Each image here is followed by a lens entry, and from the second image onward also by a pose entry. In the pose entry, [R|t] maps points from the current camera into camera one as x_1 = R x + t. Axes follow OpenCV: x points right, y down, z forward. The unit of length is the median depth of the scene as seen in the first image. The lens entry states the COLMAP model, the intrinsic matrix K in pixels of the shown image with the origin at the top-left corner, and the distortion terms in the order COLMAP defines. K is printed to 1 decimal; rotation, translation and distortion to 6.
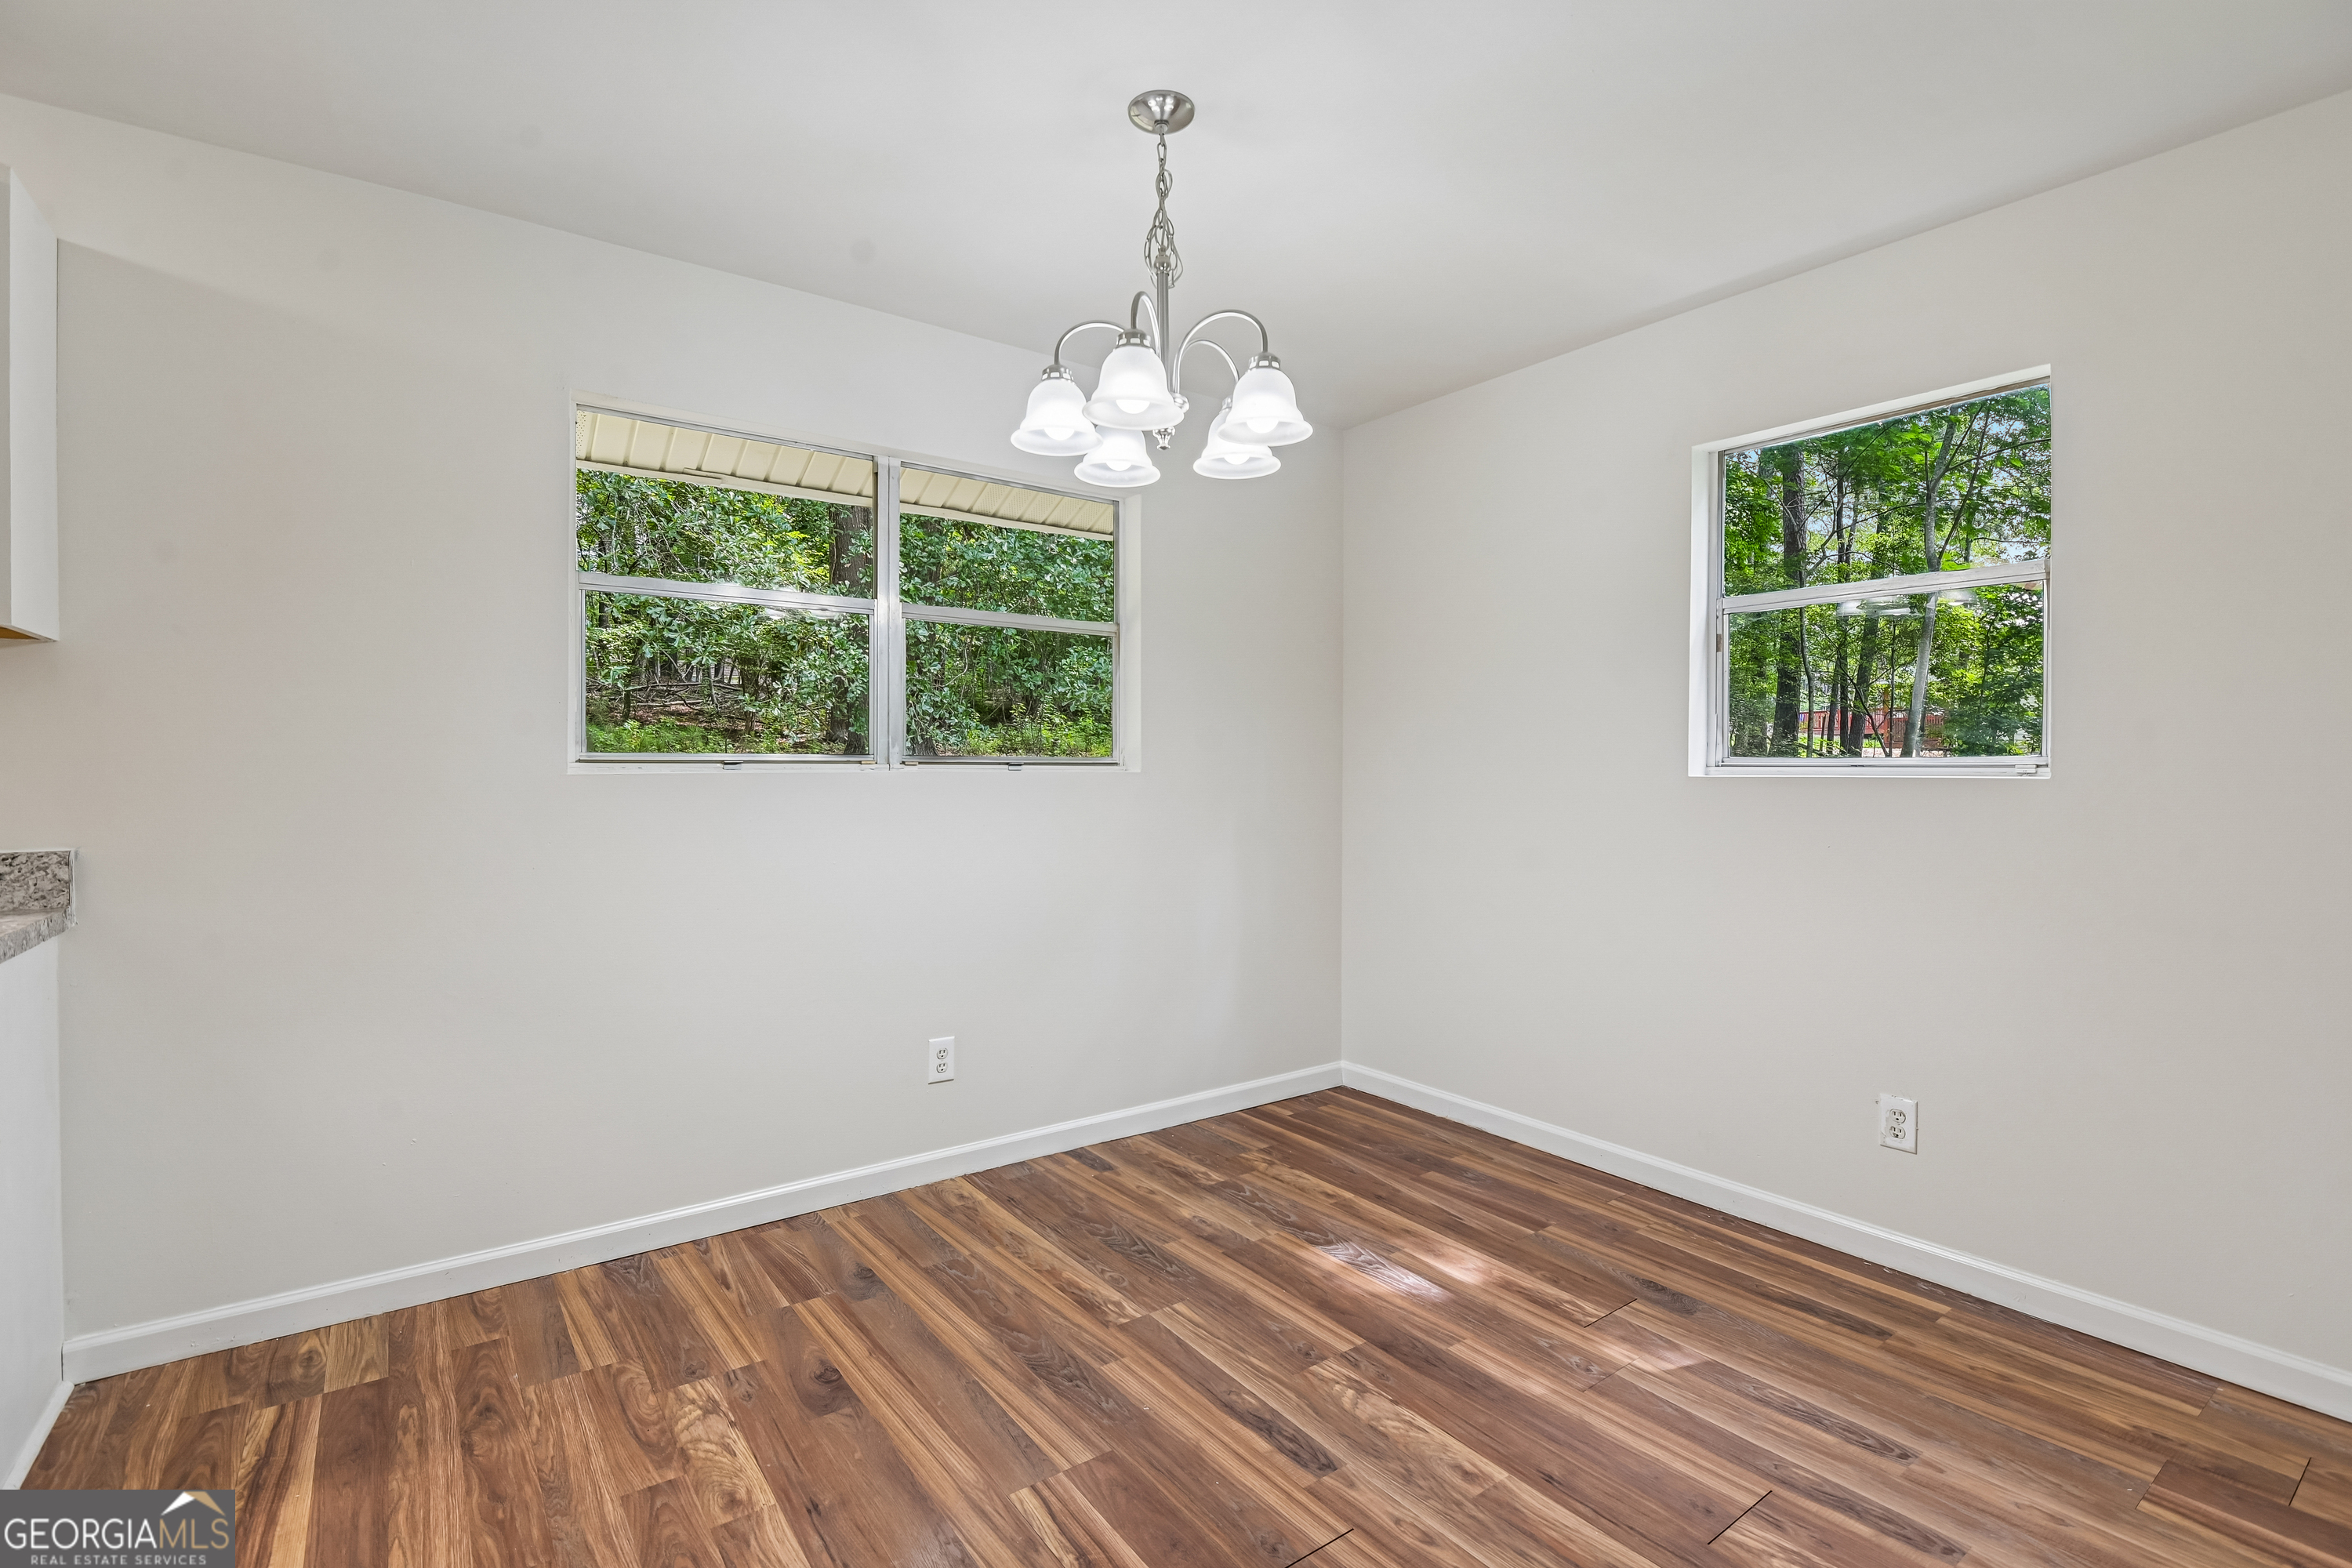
lens RADIAL K [[1081.8, 0, 1183.2], [0, 1081.8, 788.6], [0, 0, 1]] dist [-0.013323, -0.003470]
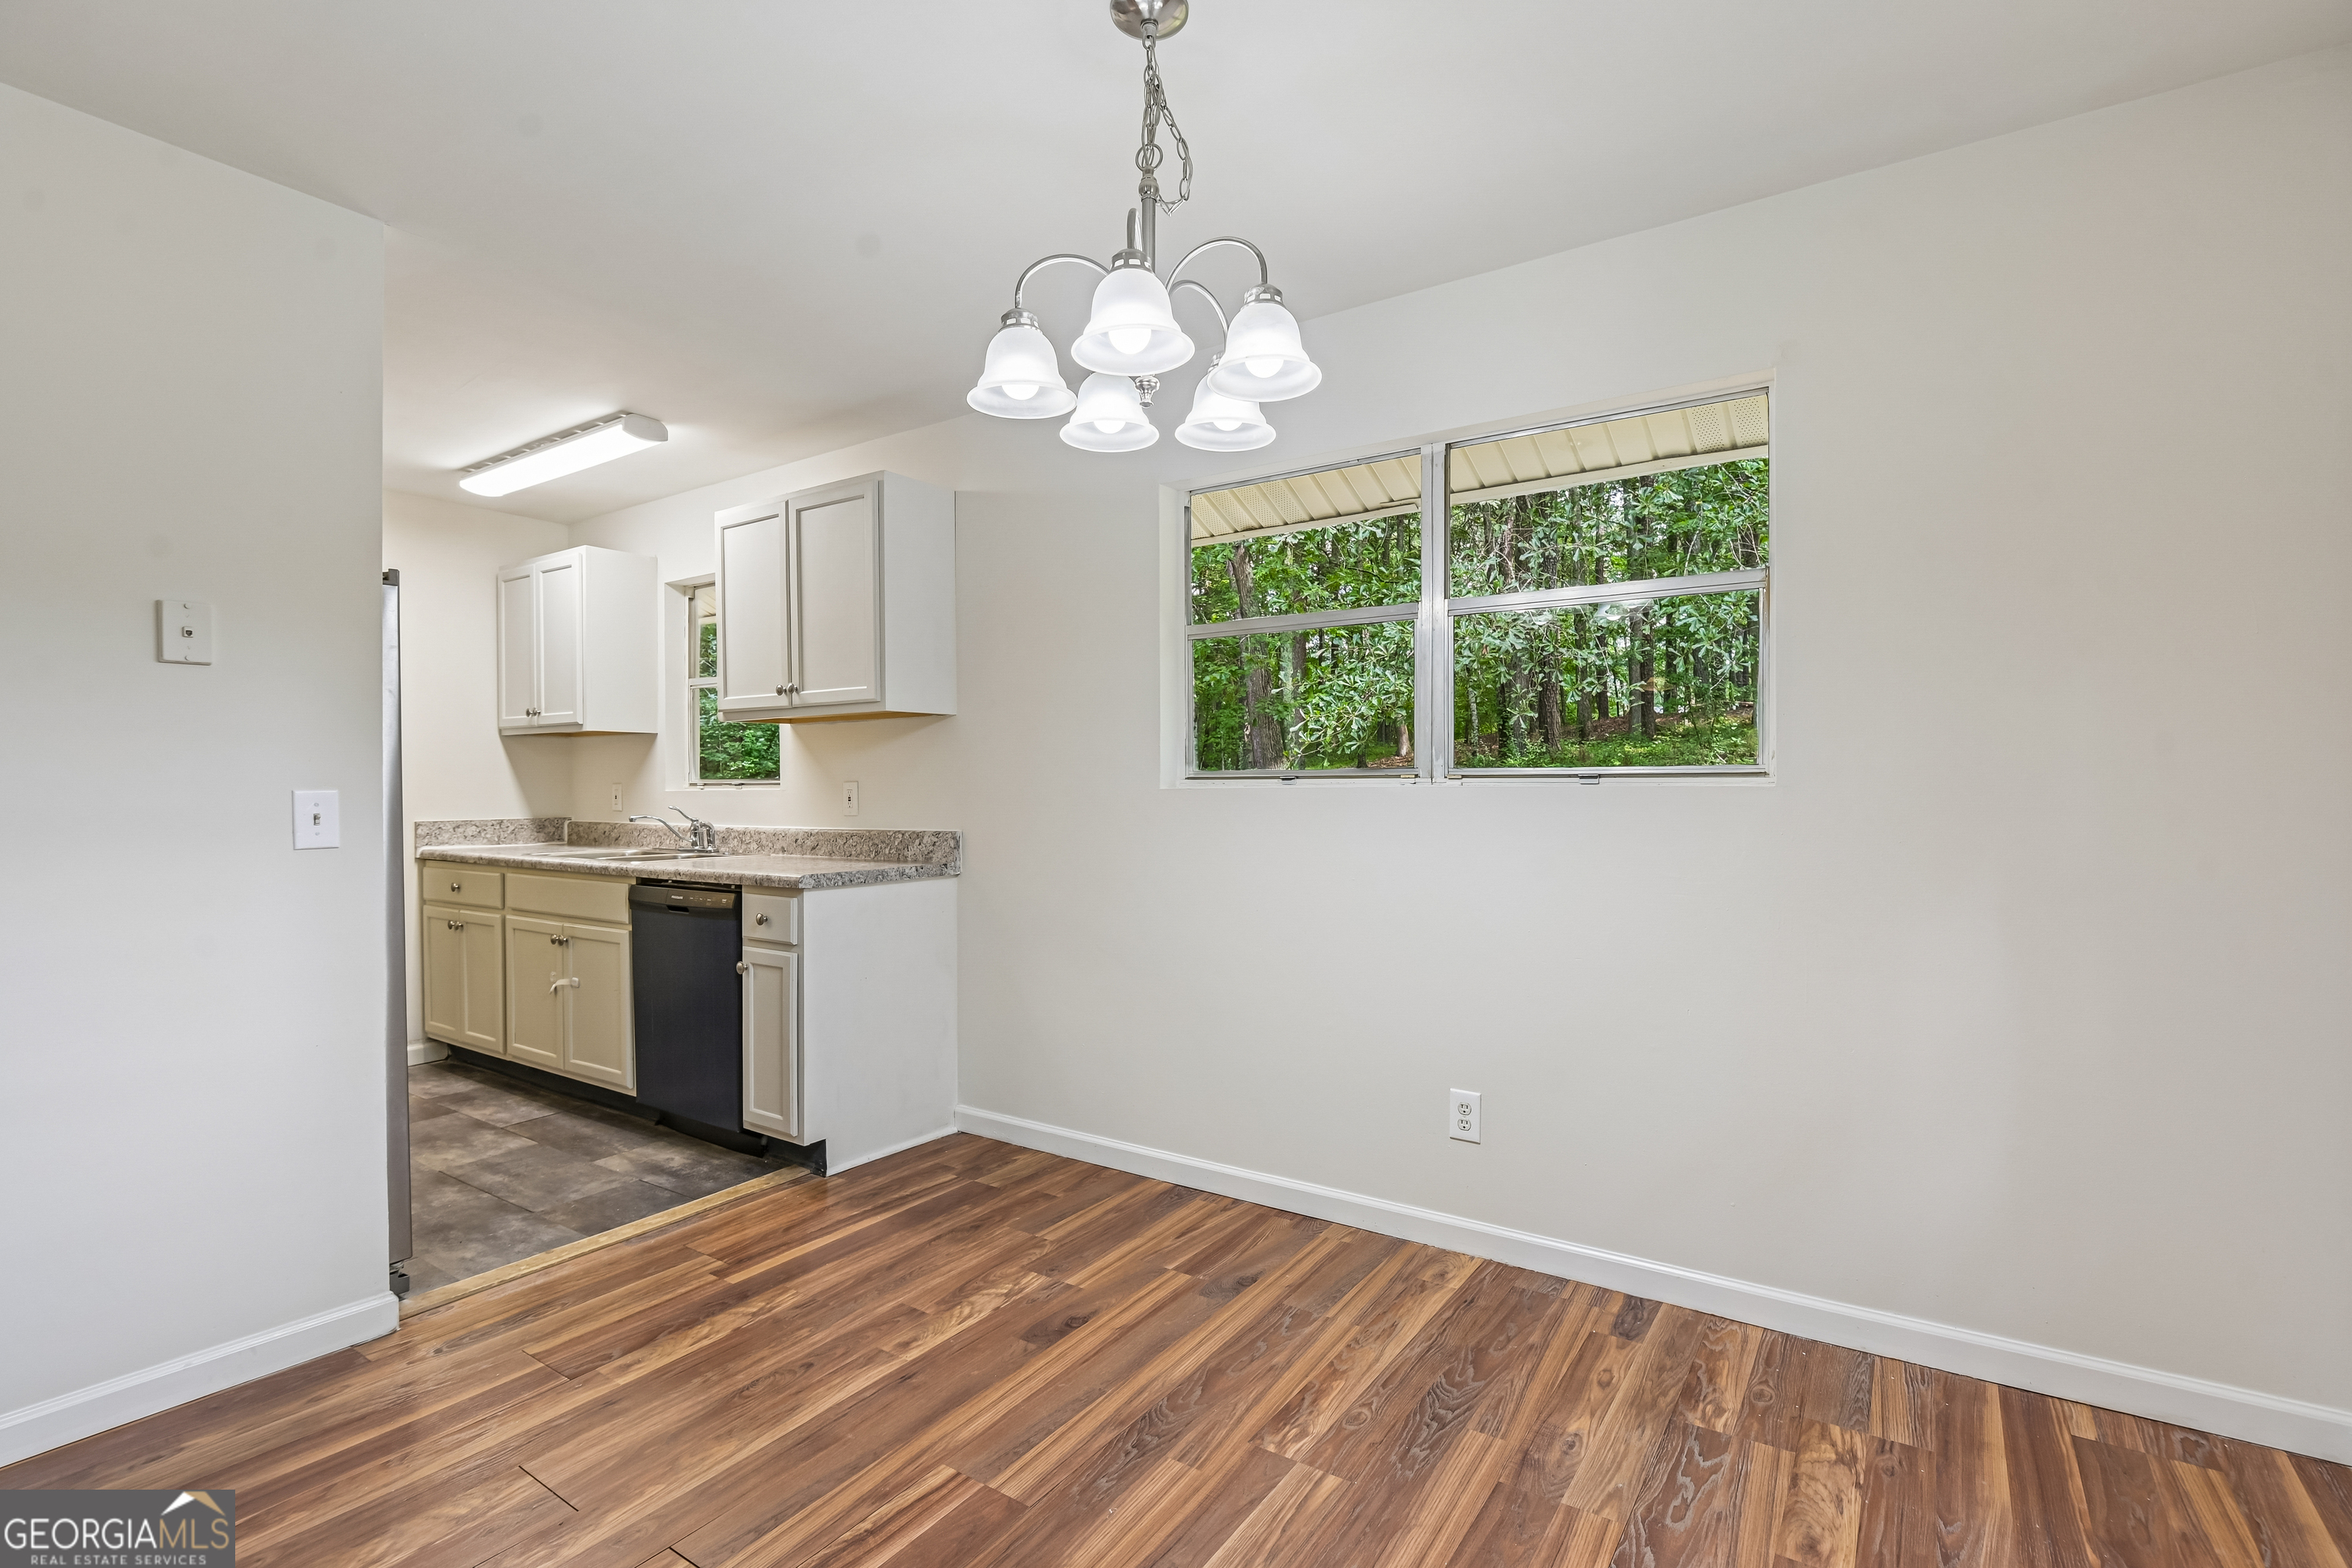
lens RADIAL K [[1081.8, 0, 1185.6], [0, 1081.8, 803.5], [0, 0, 1]] dist [-0.013323, -0.003470]
pose [[0.337399, 0.015658, -0.941231, 0.647915], [-0.014924, 0.999825, 0.011283, -0.011526], [0.941243, 0.010240, 0.337574, 0.607392]]
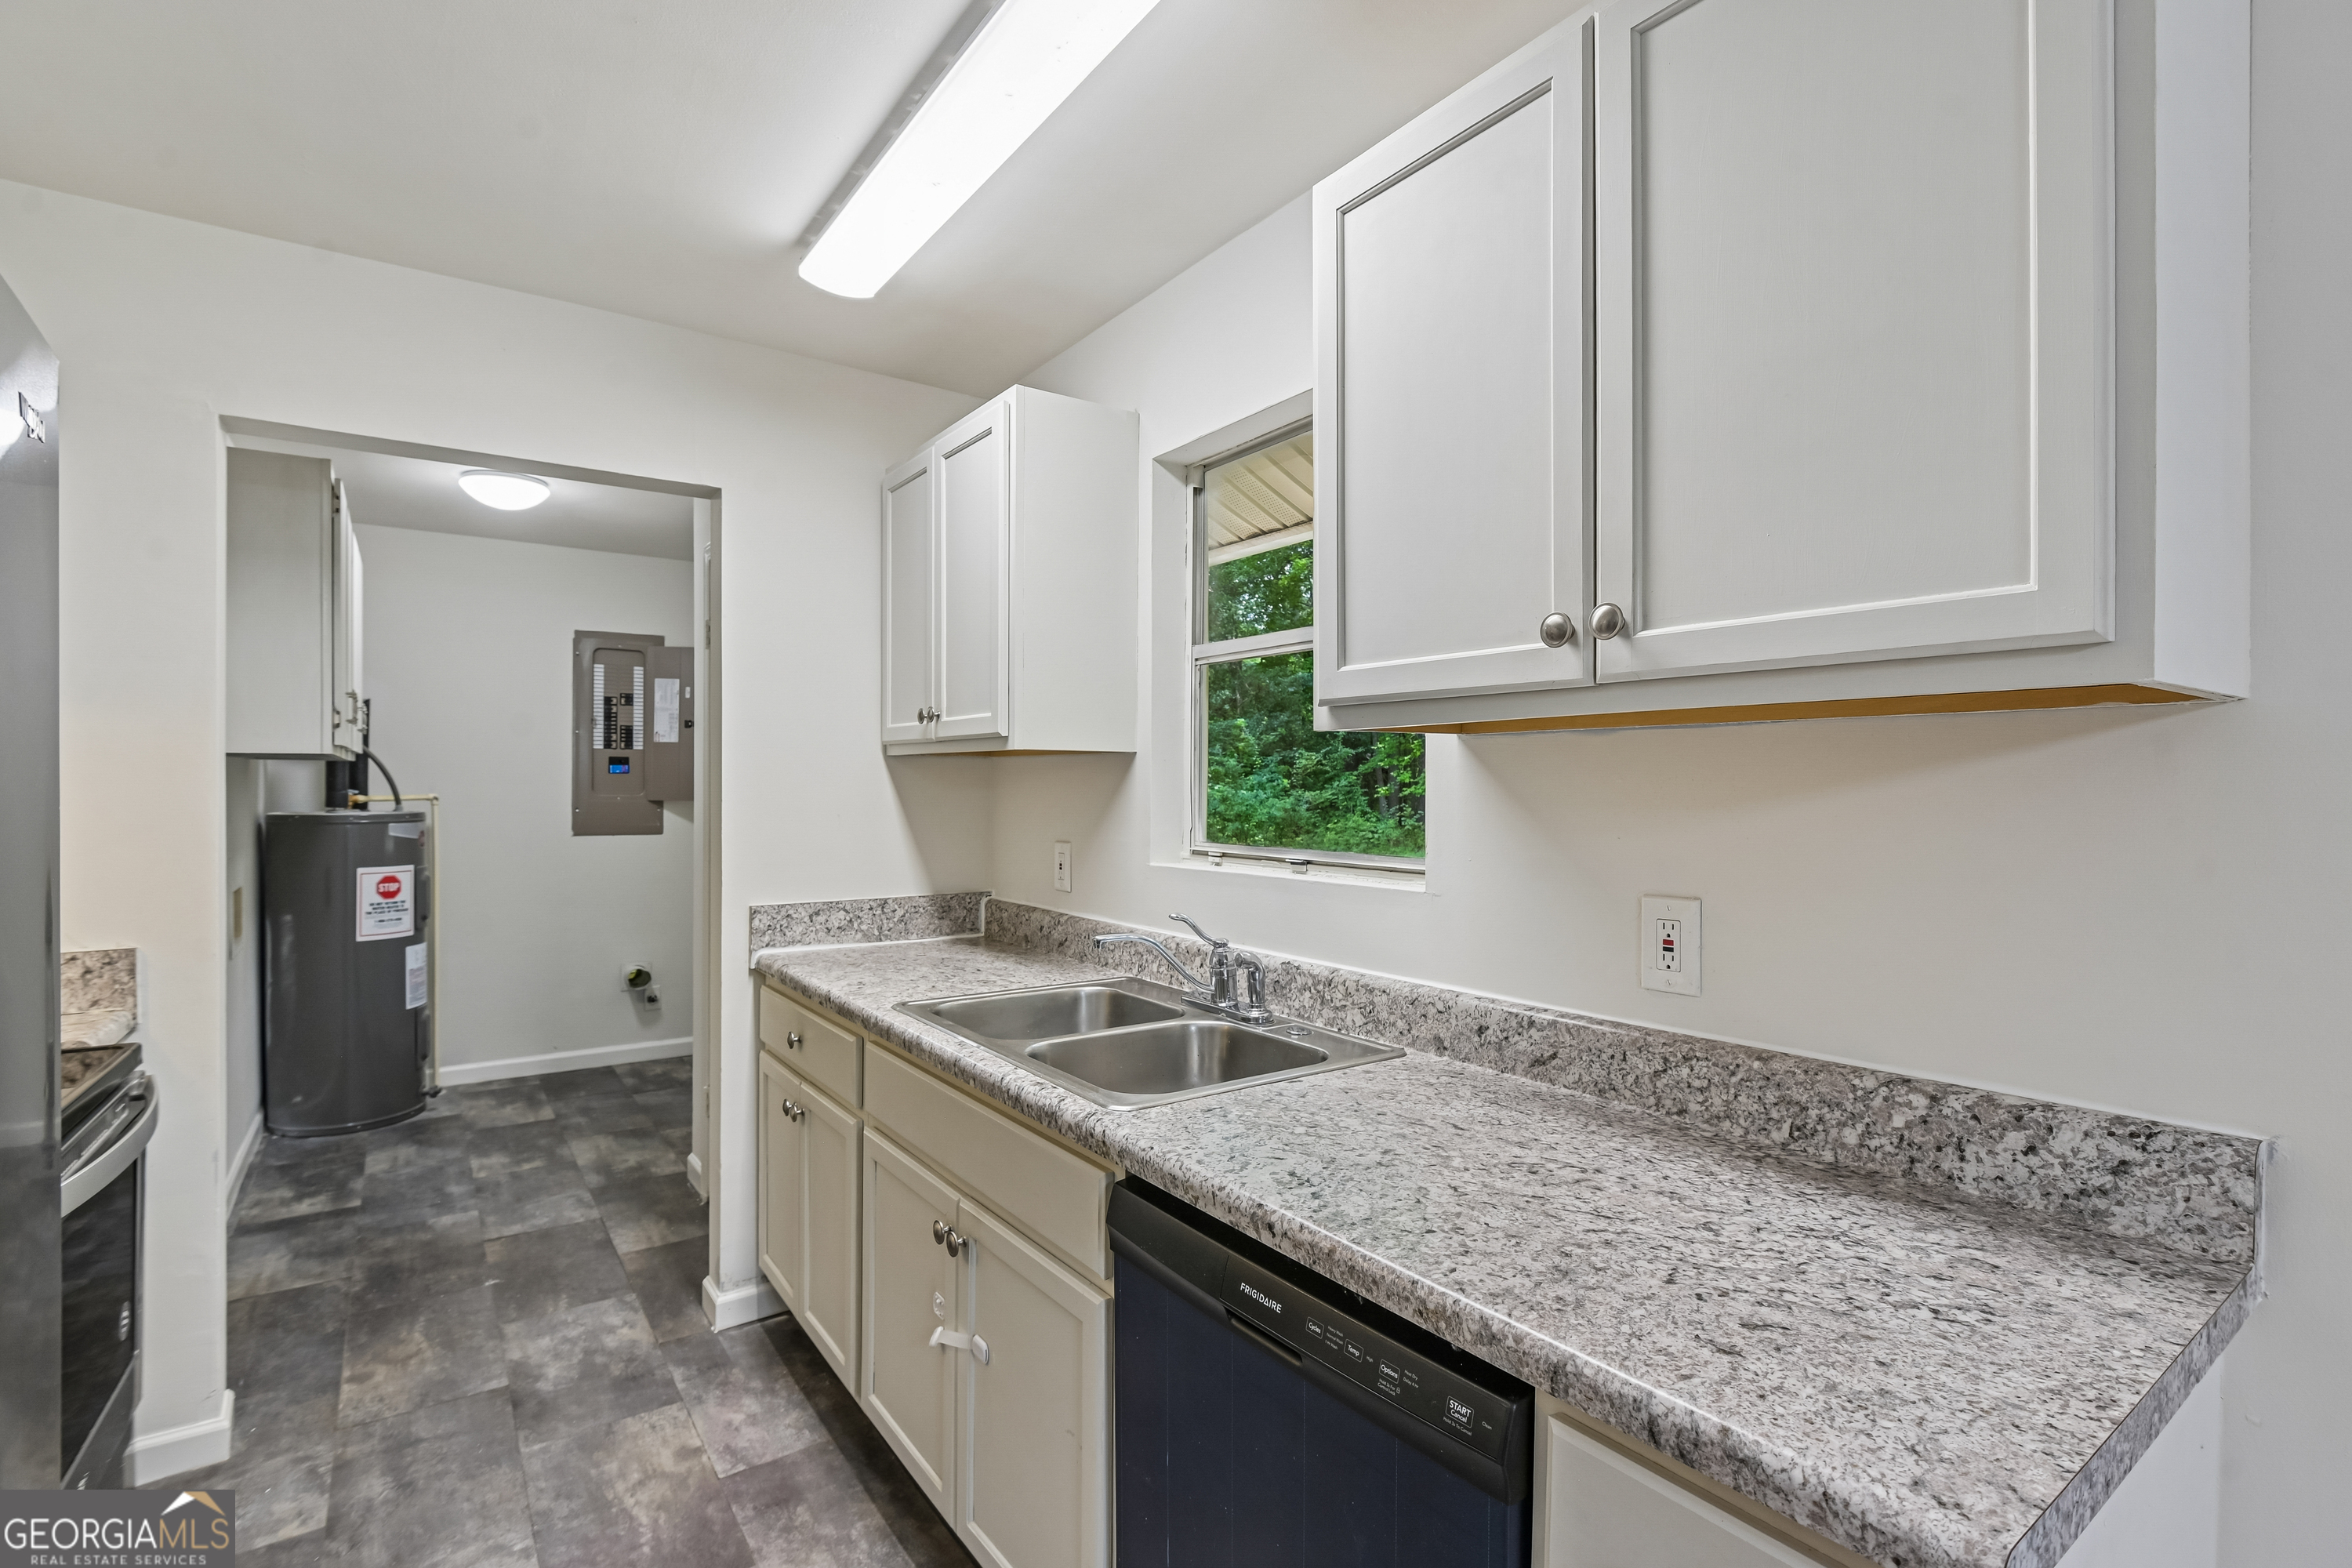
lens RADIAL K [[1081.8, 0, 1224.6], [0, 1081.8, 779.8], [0, 0, 1]] dist [-0.013323, -0.003470]
pose [[0.021340, -0.000812, -0.999772, -0.476849], [-0.017674, 0.999843, -0.001189, -0.075203], [0.999616, 0.017696, 0.021322, 0.429254]]
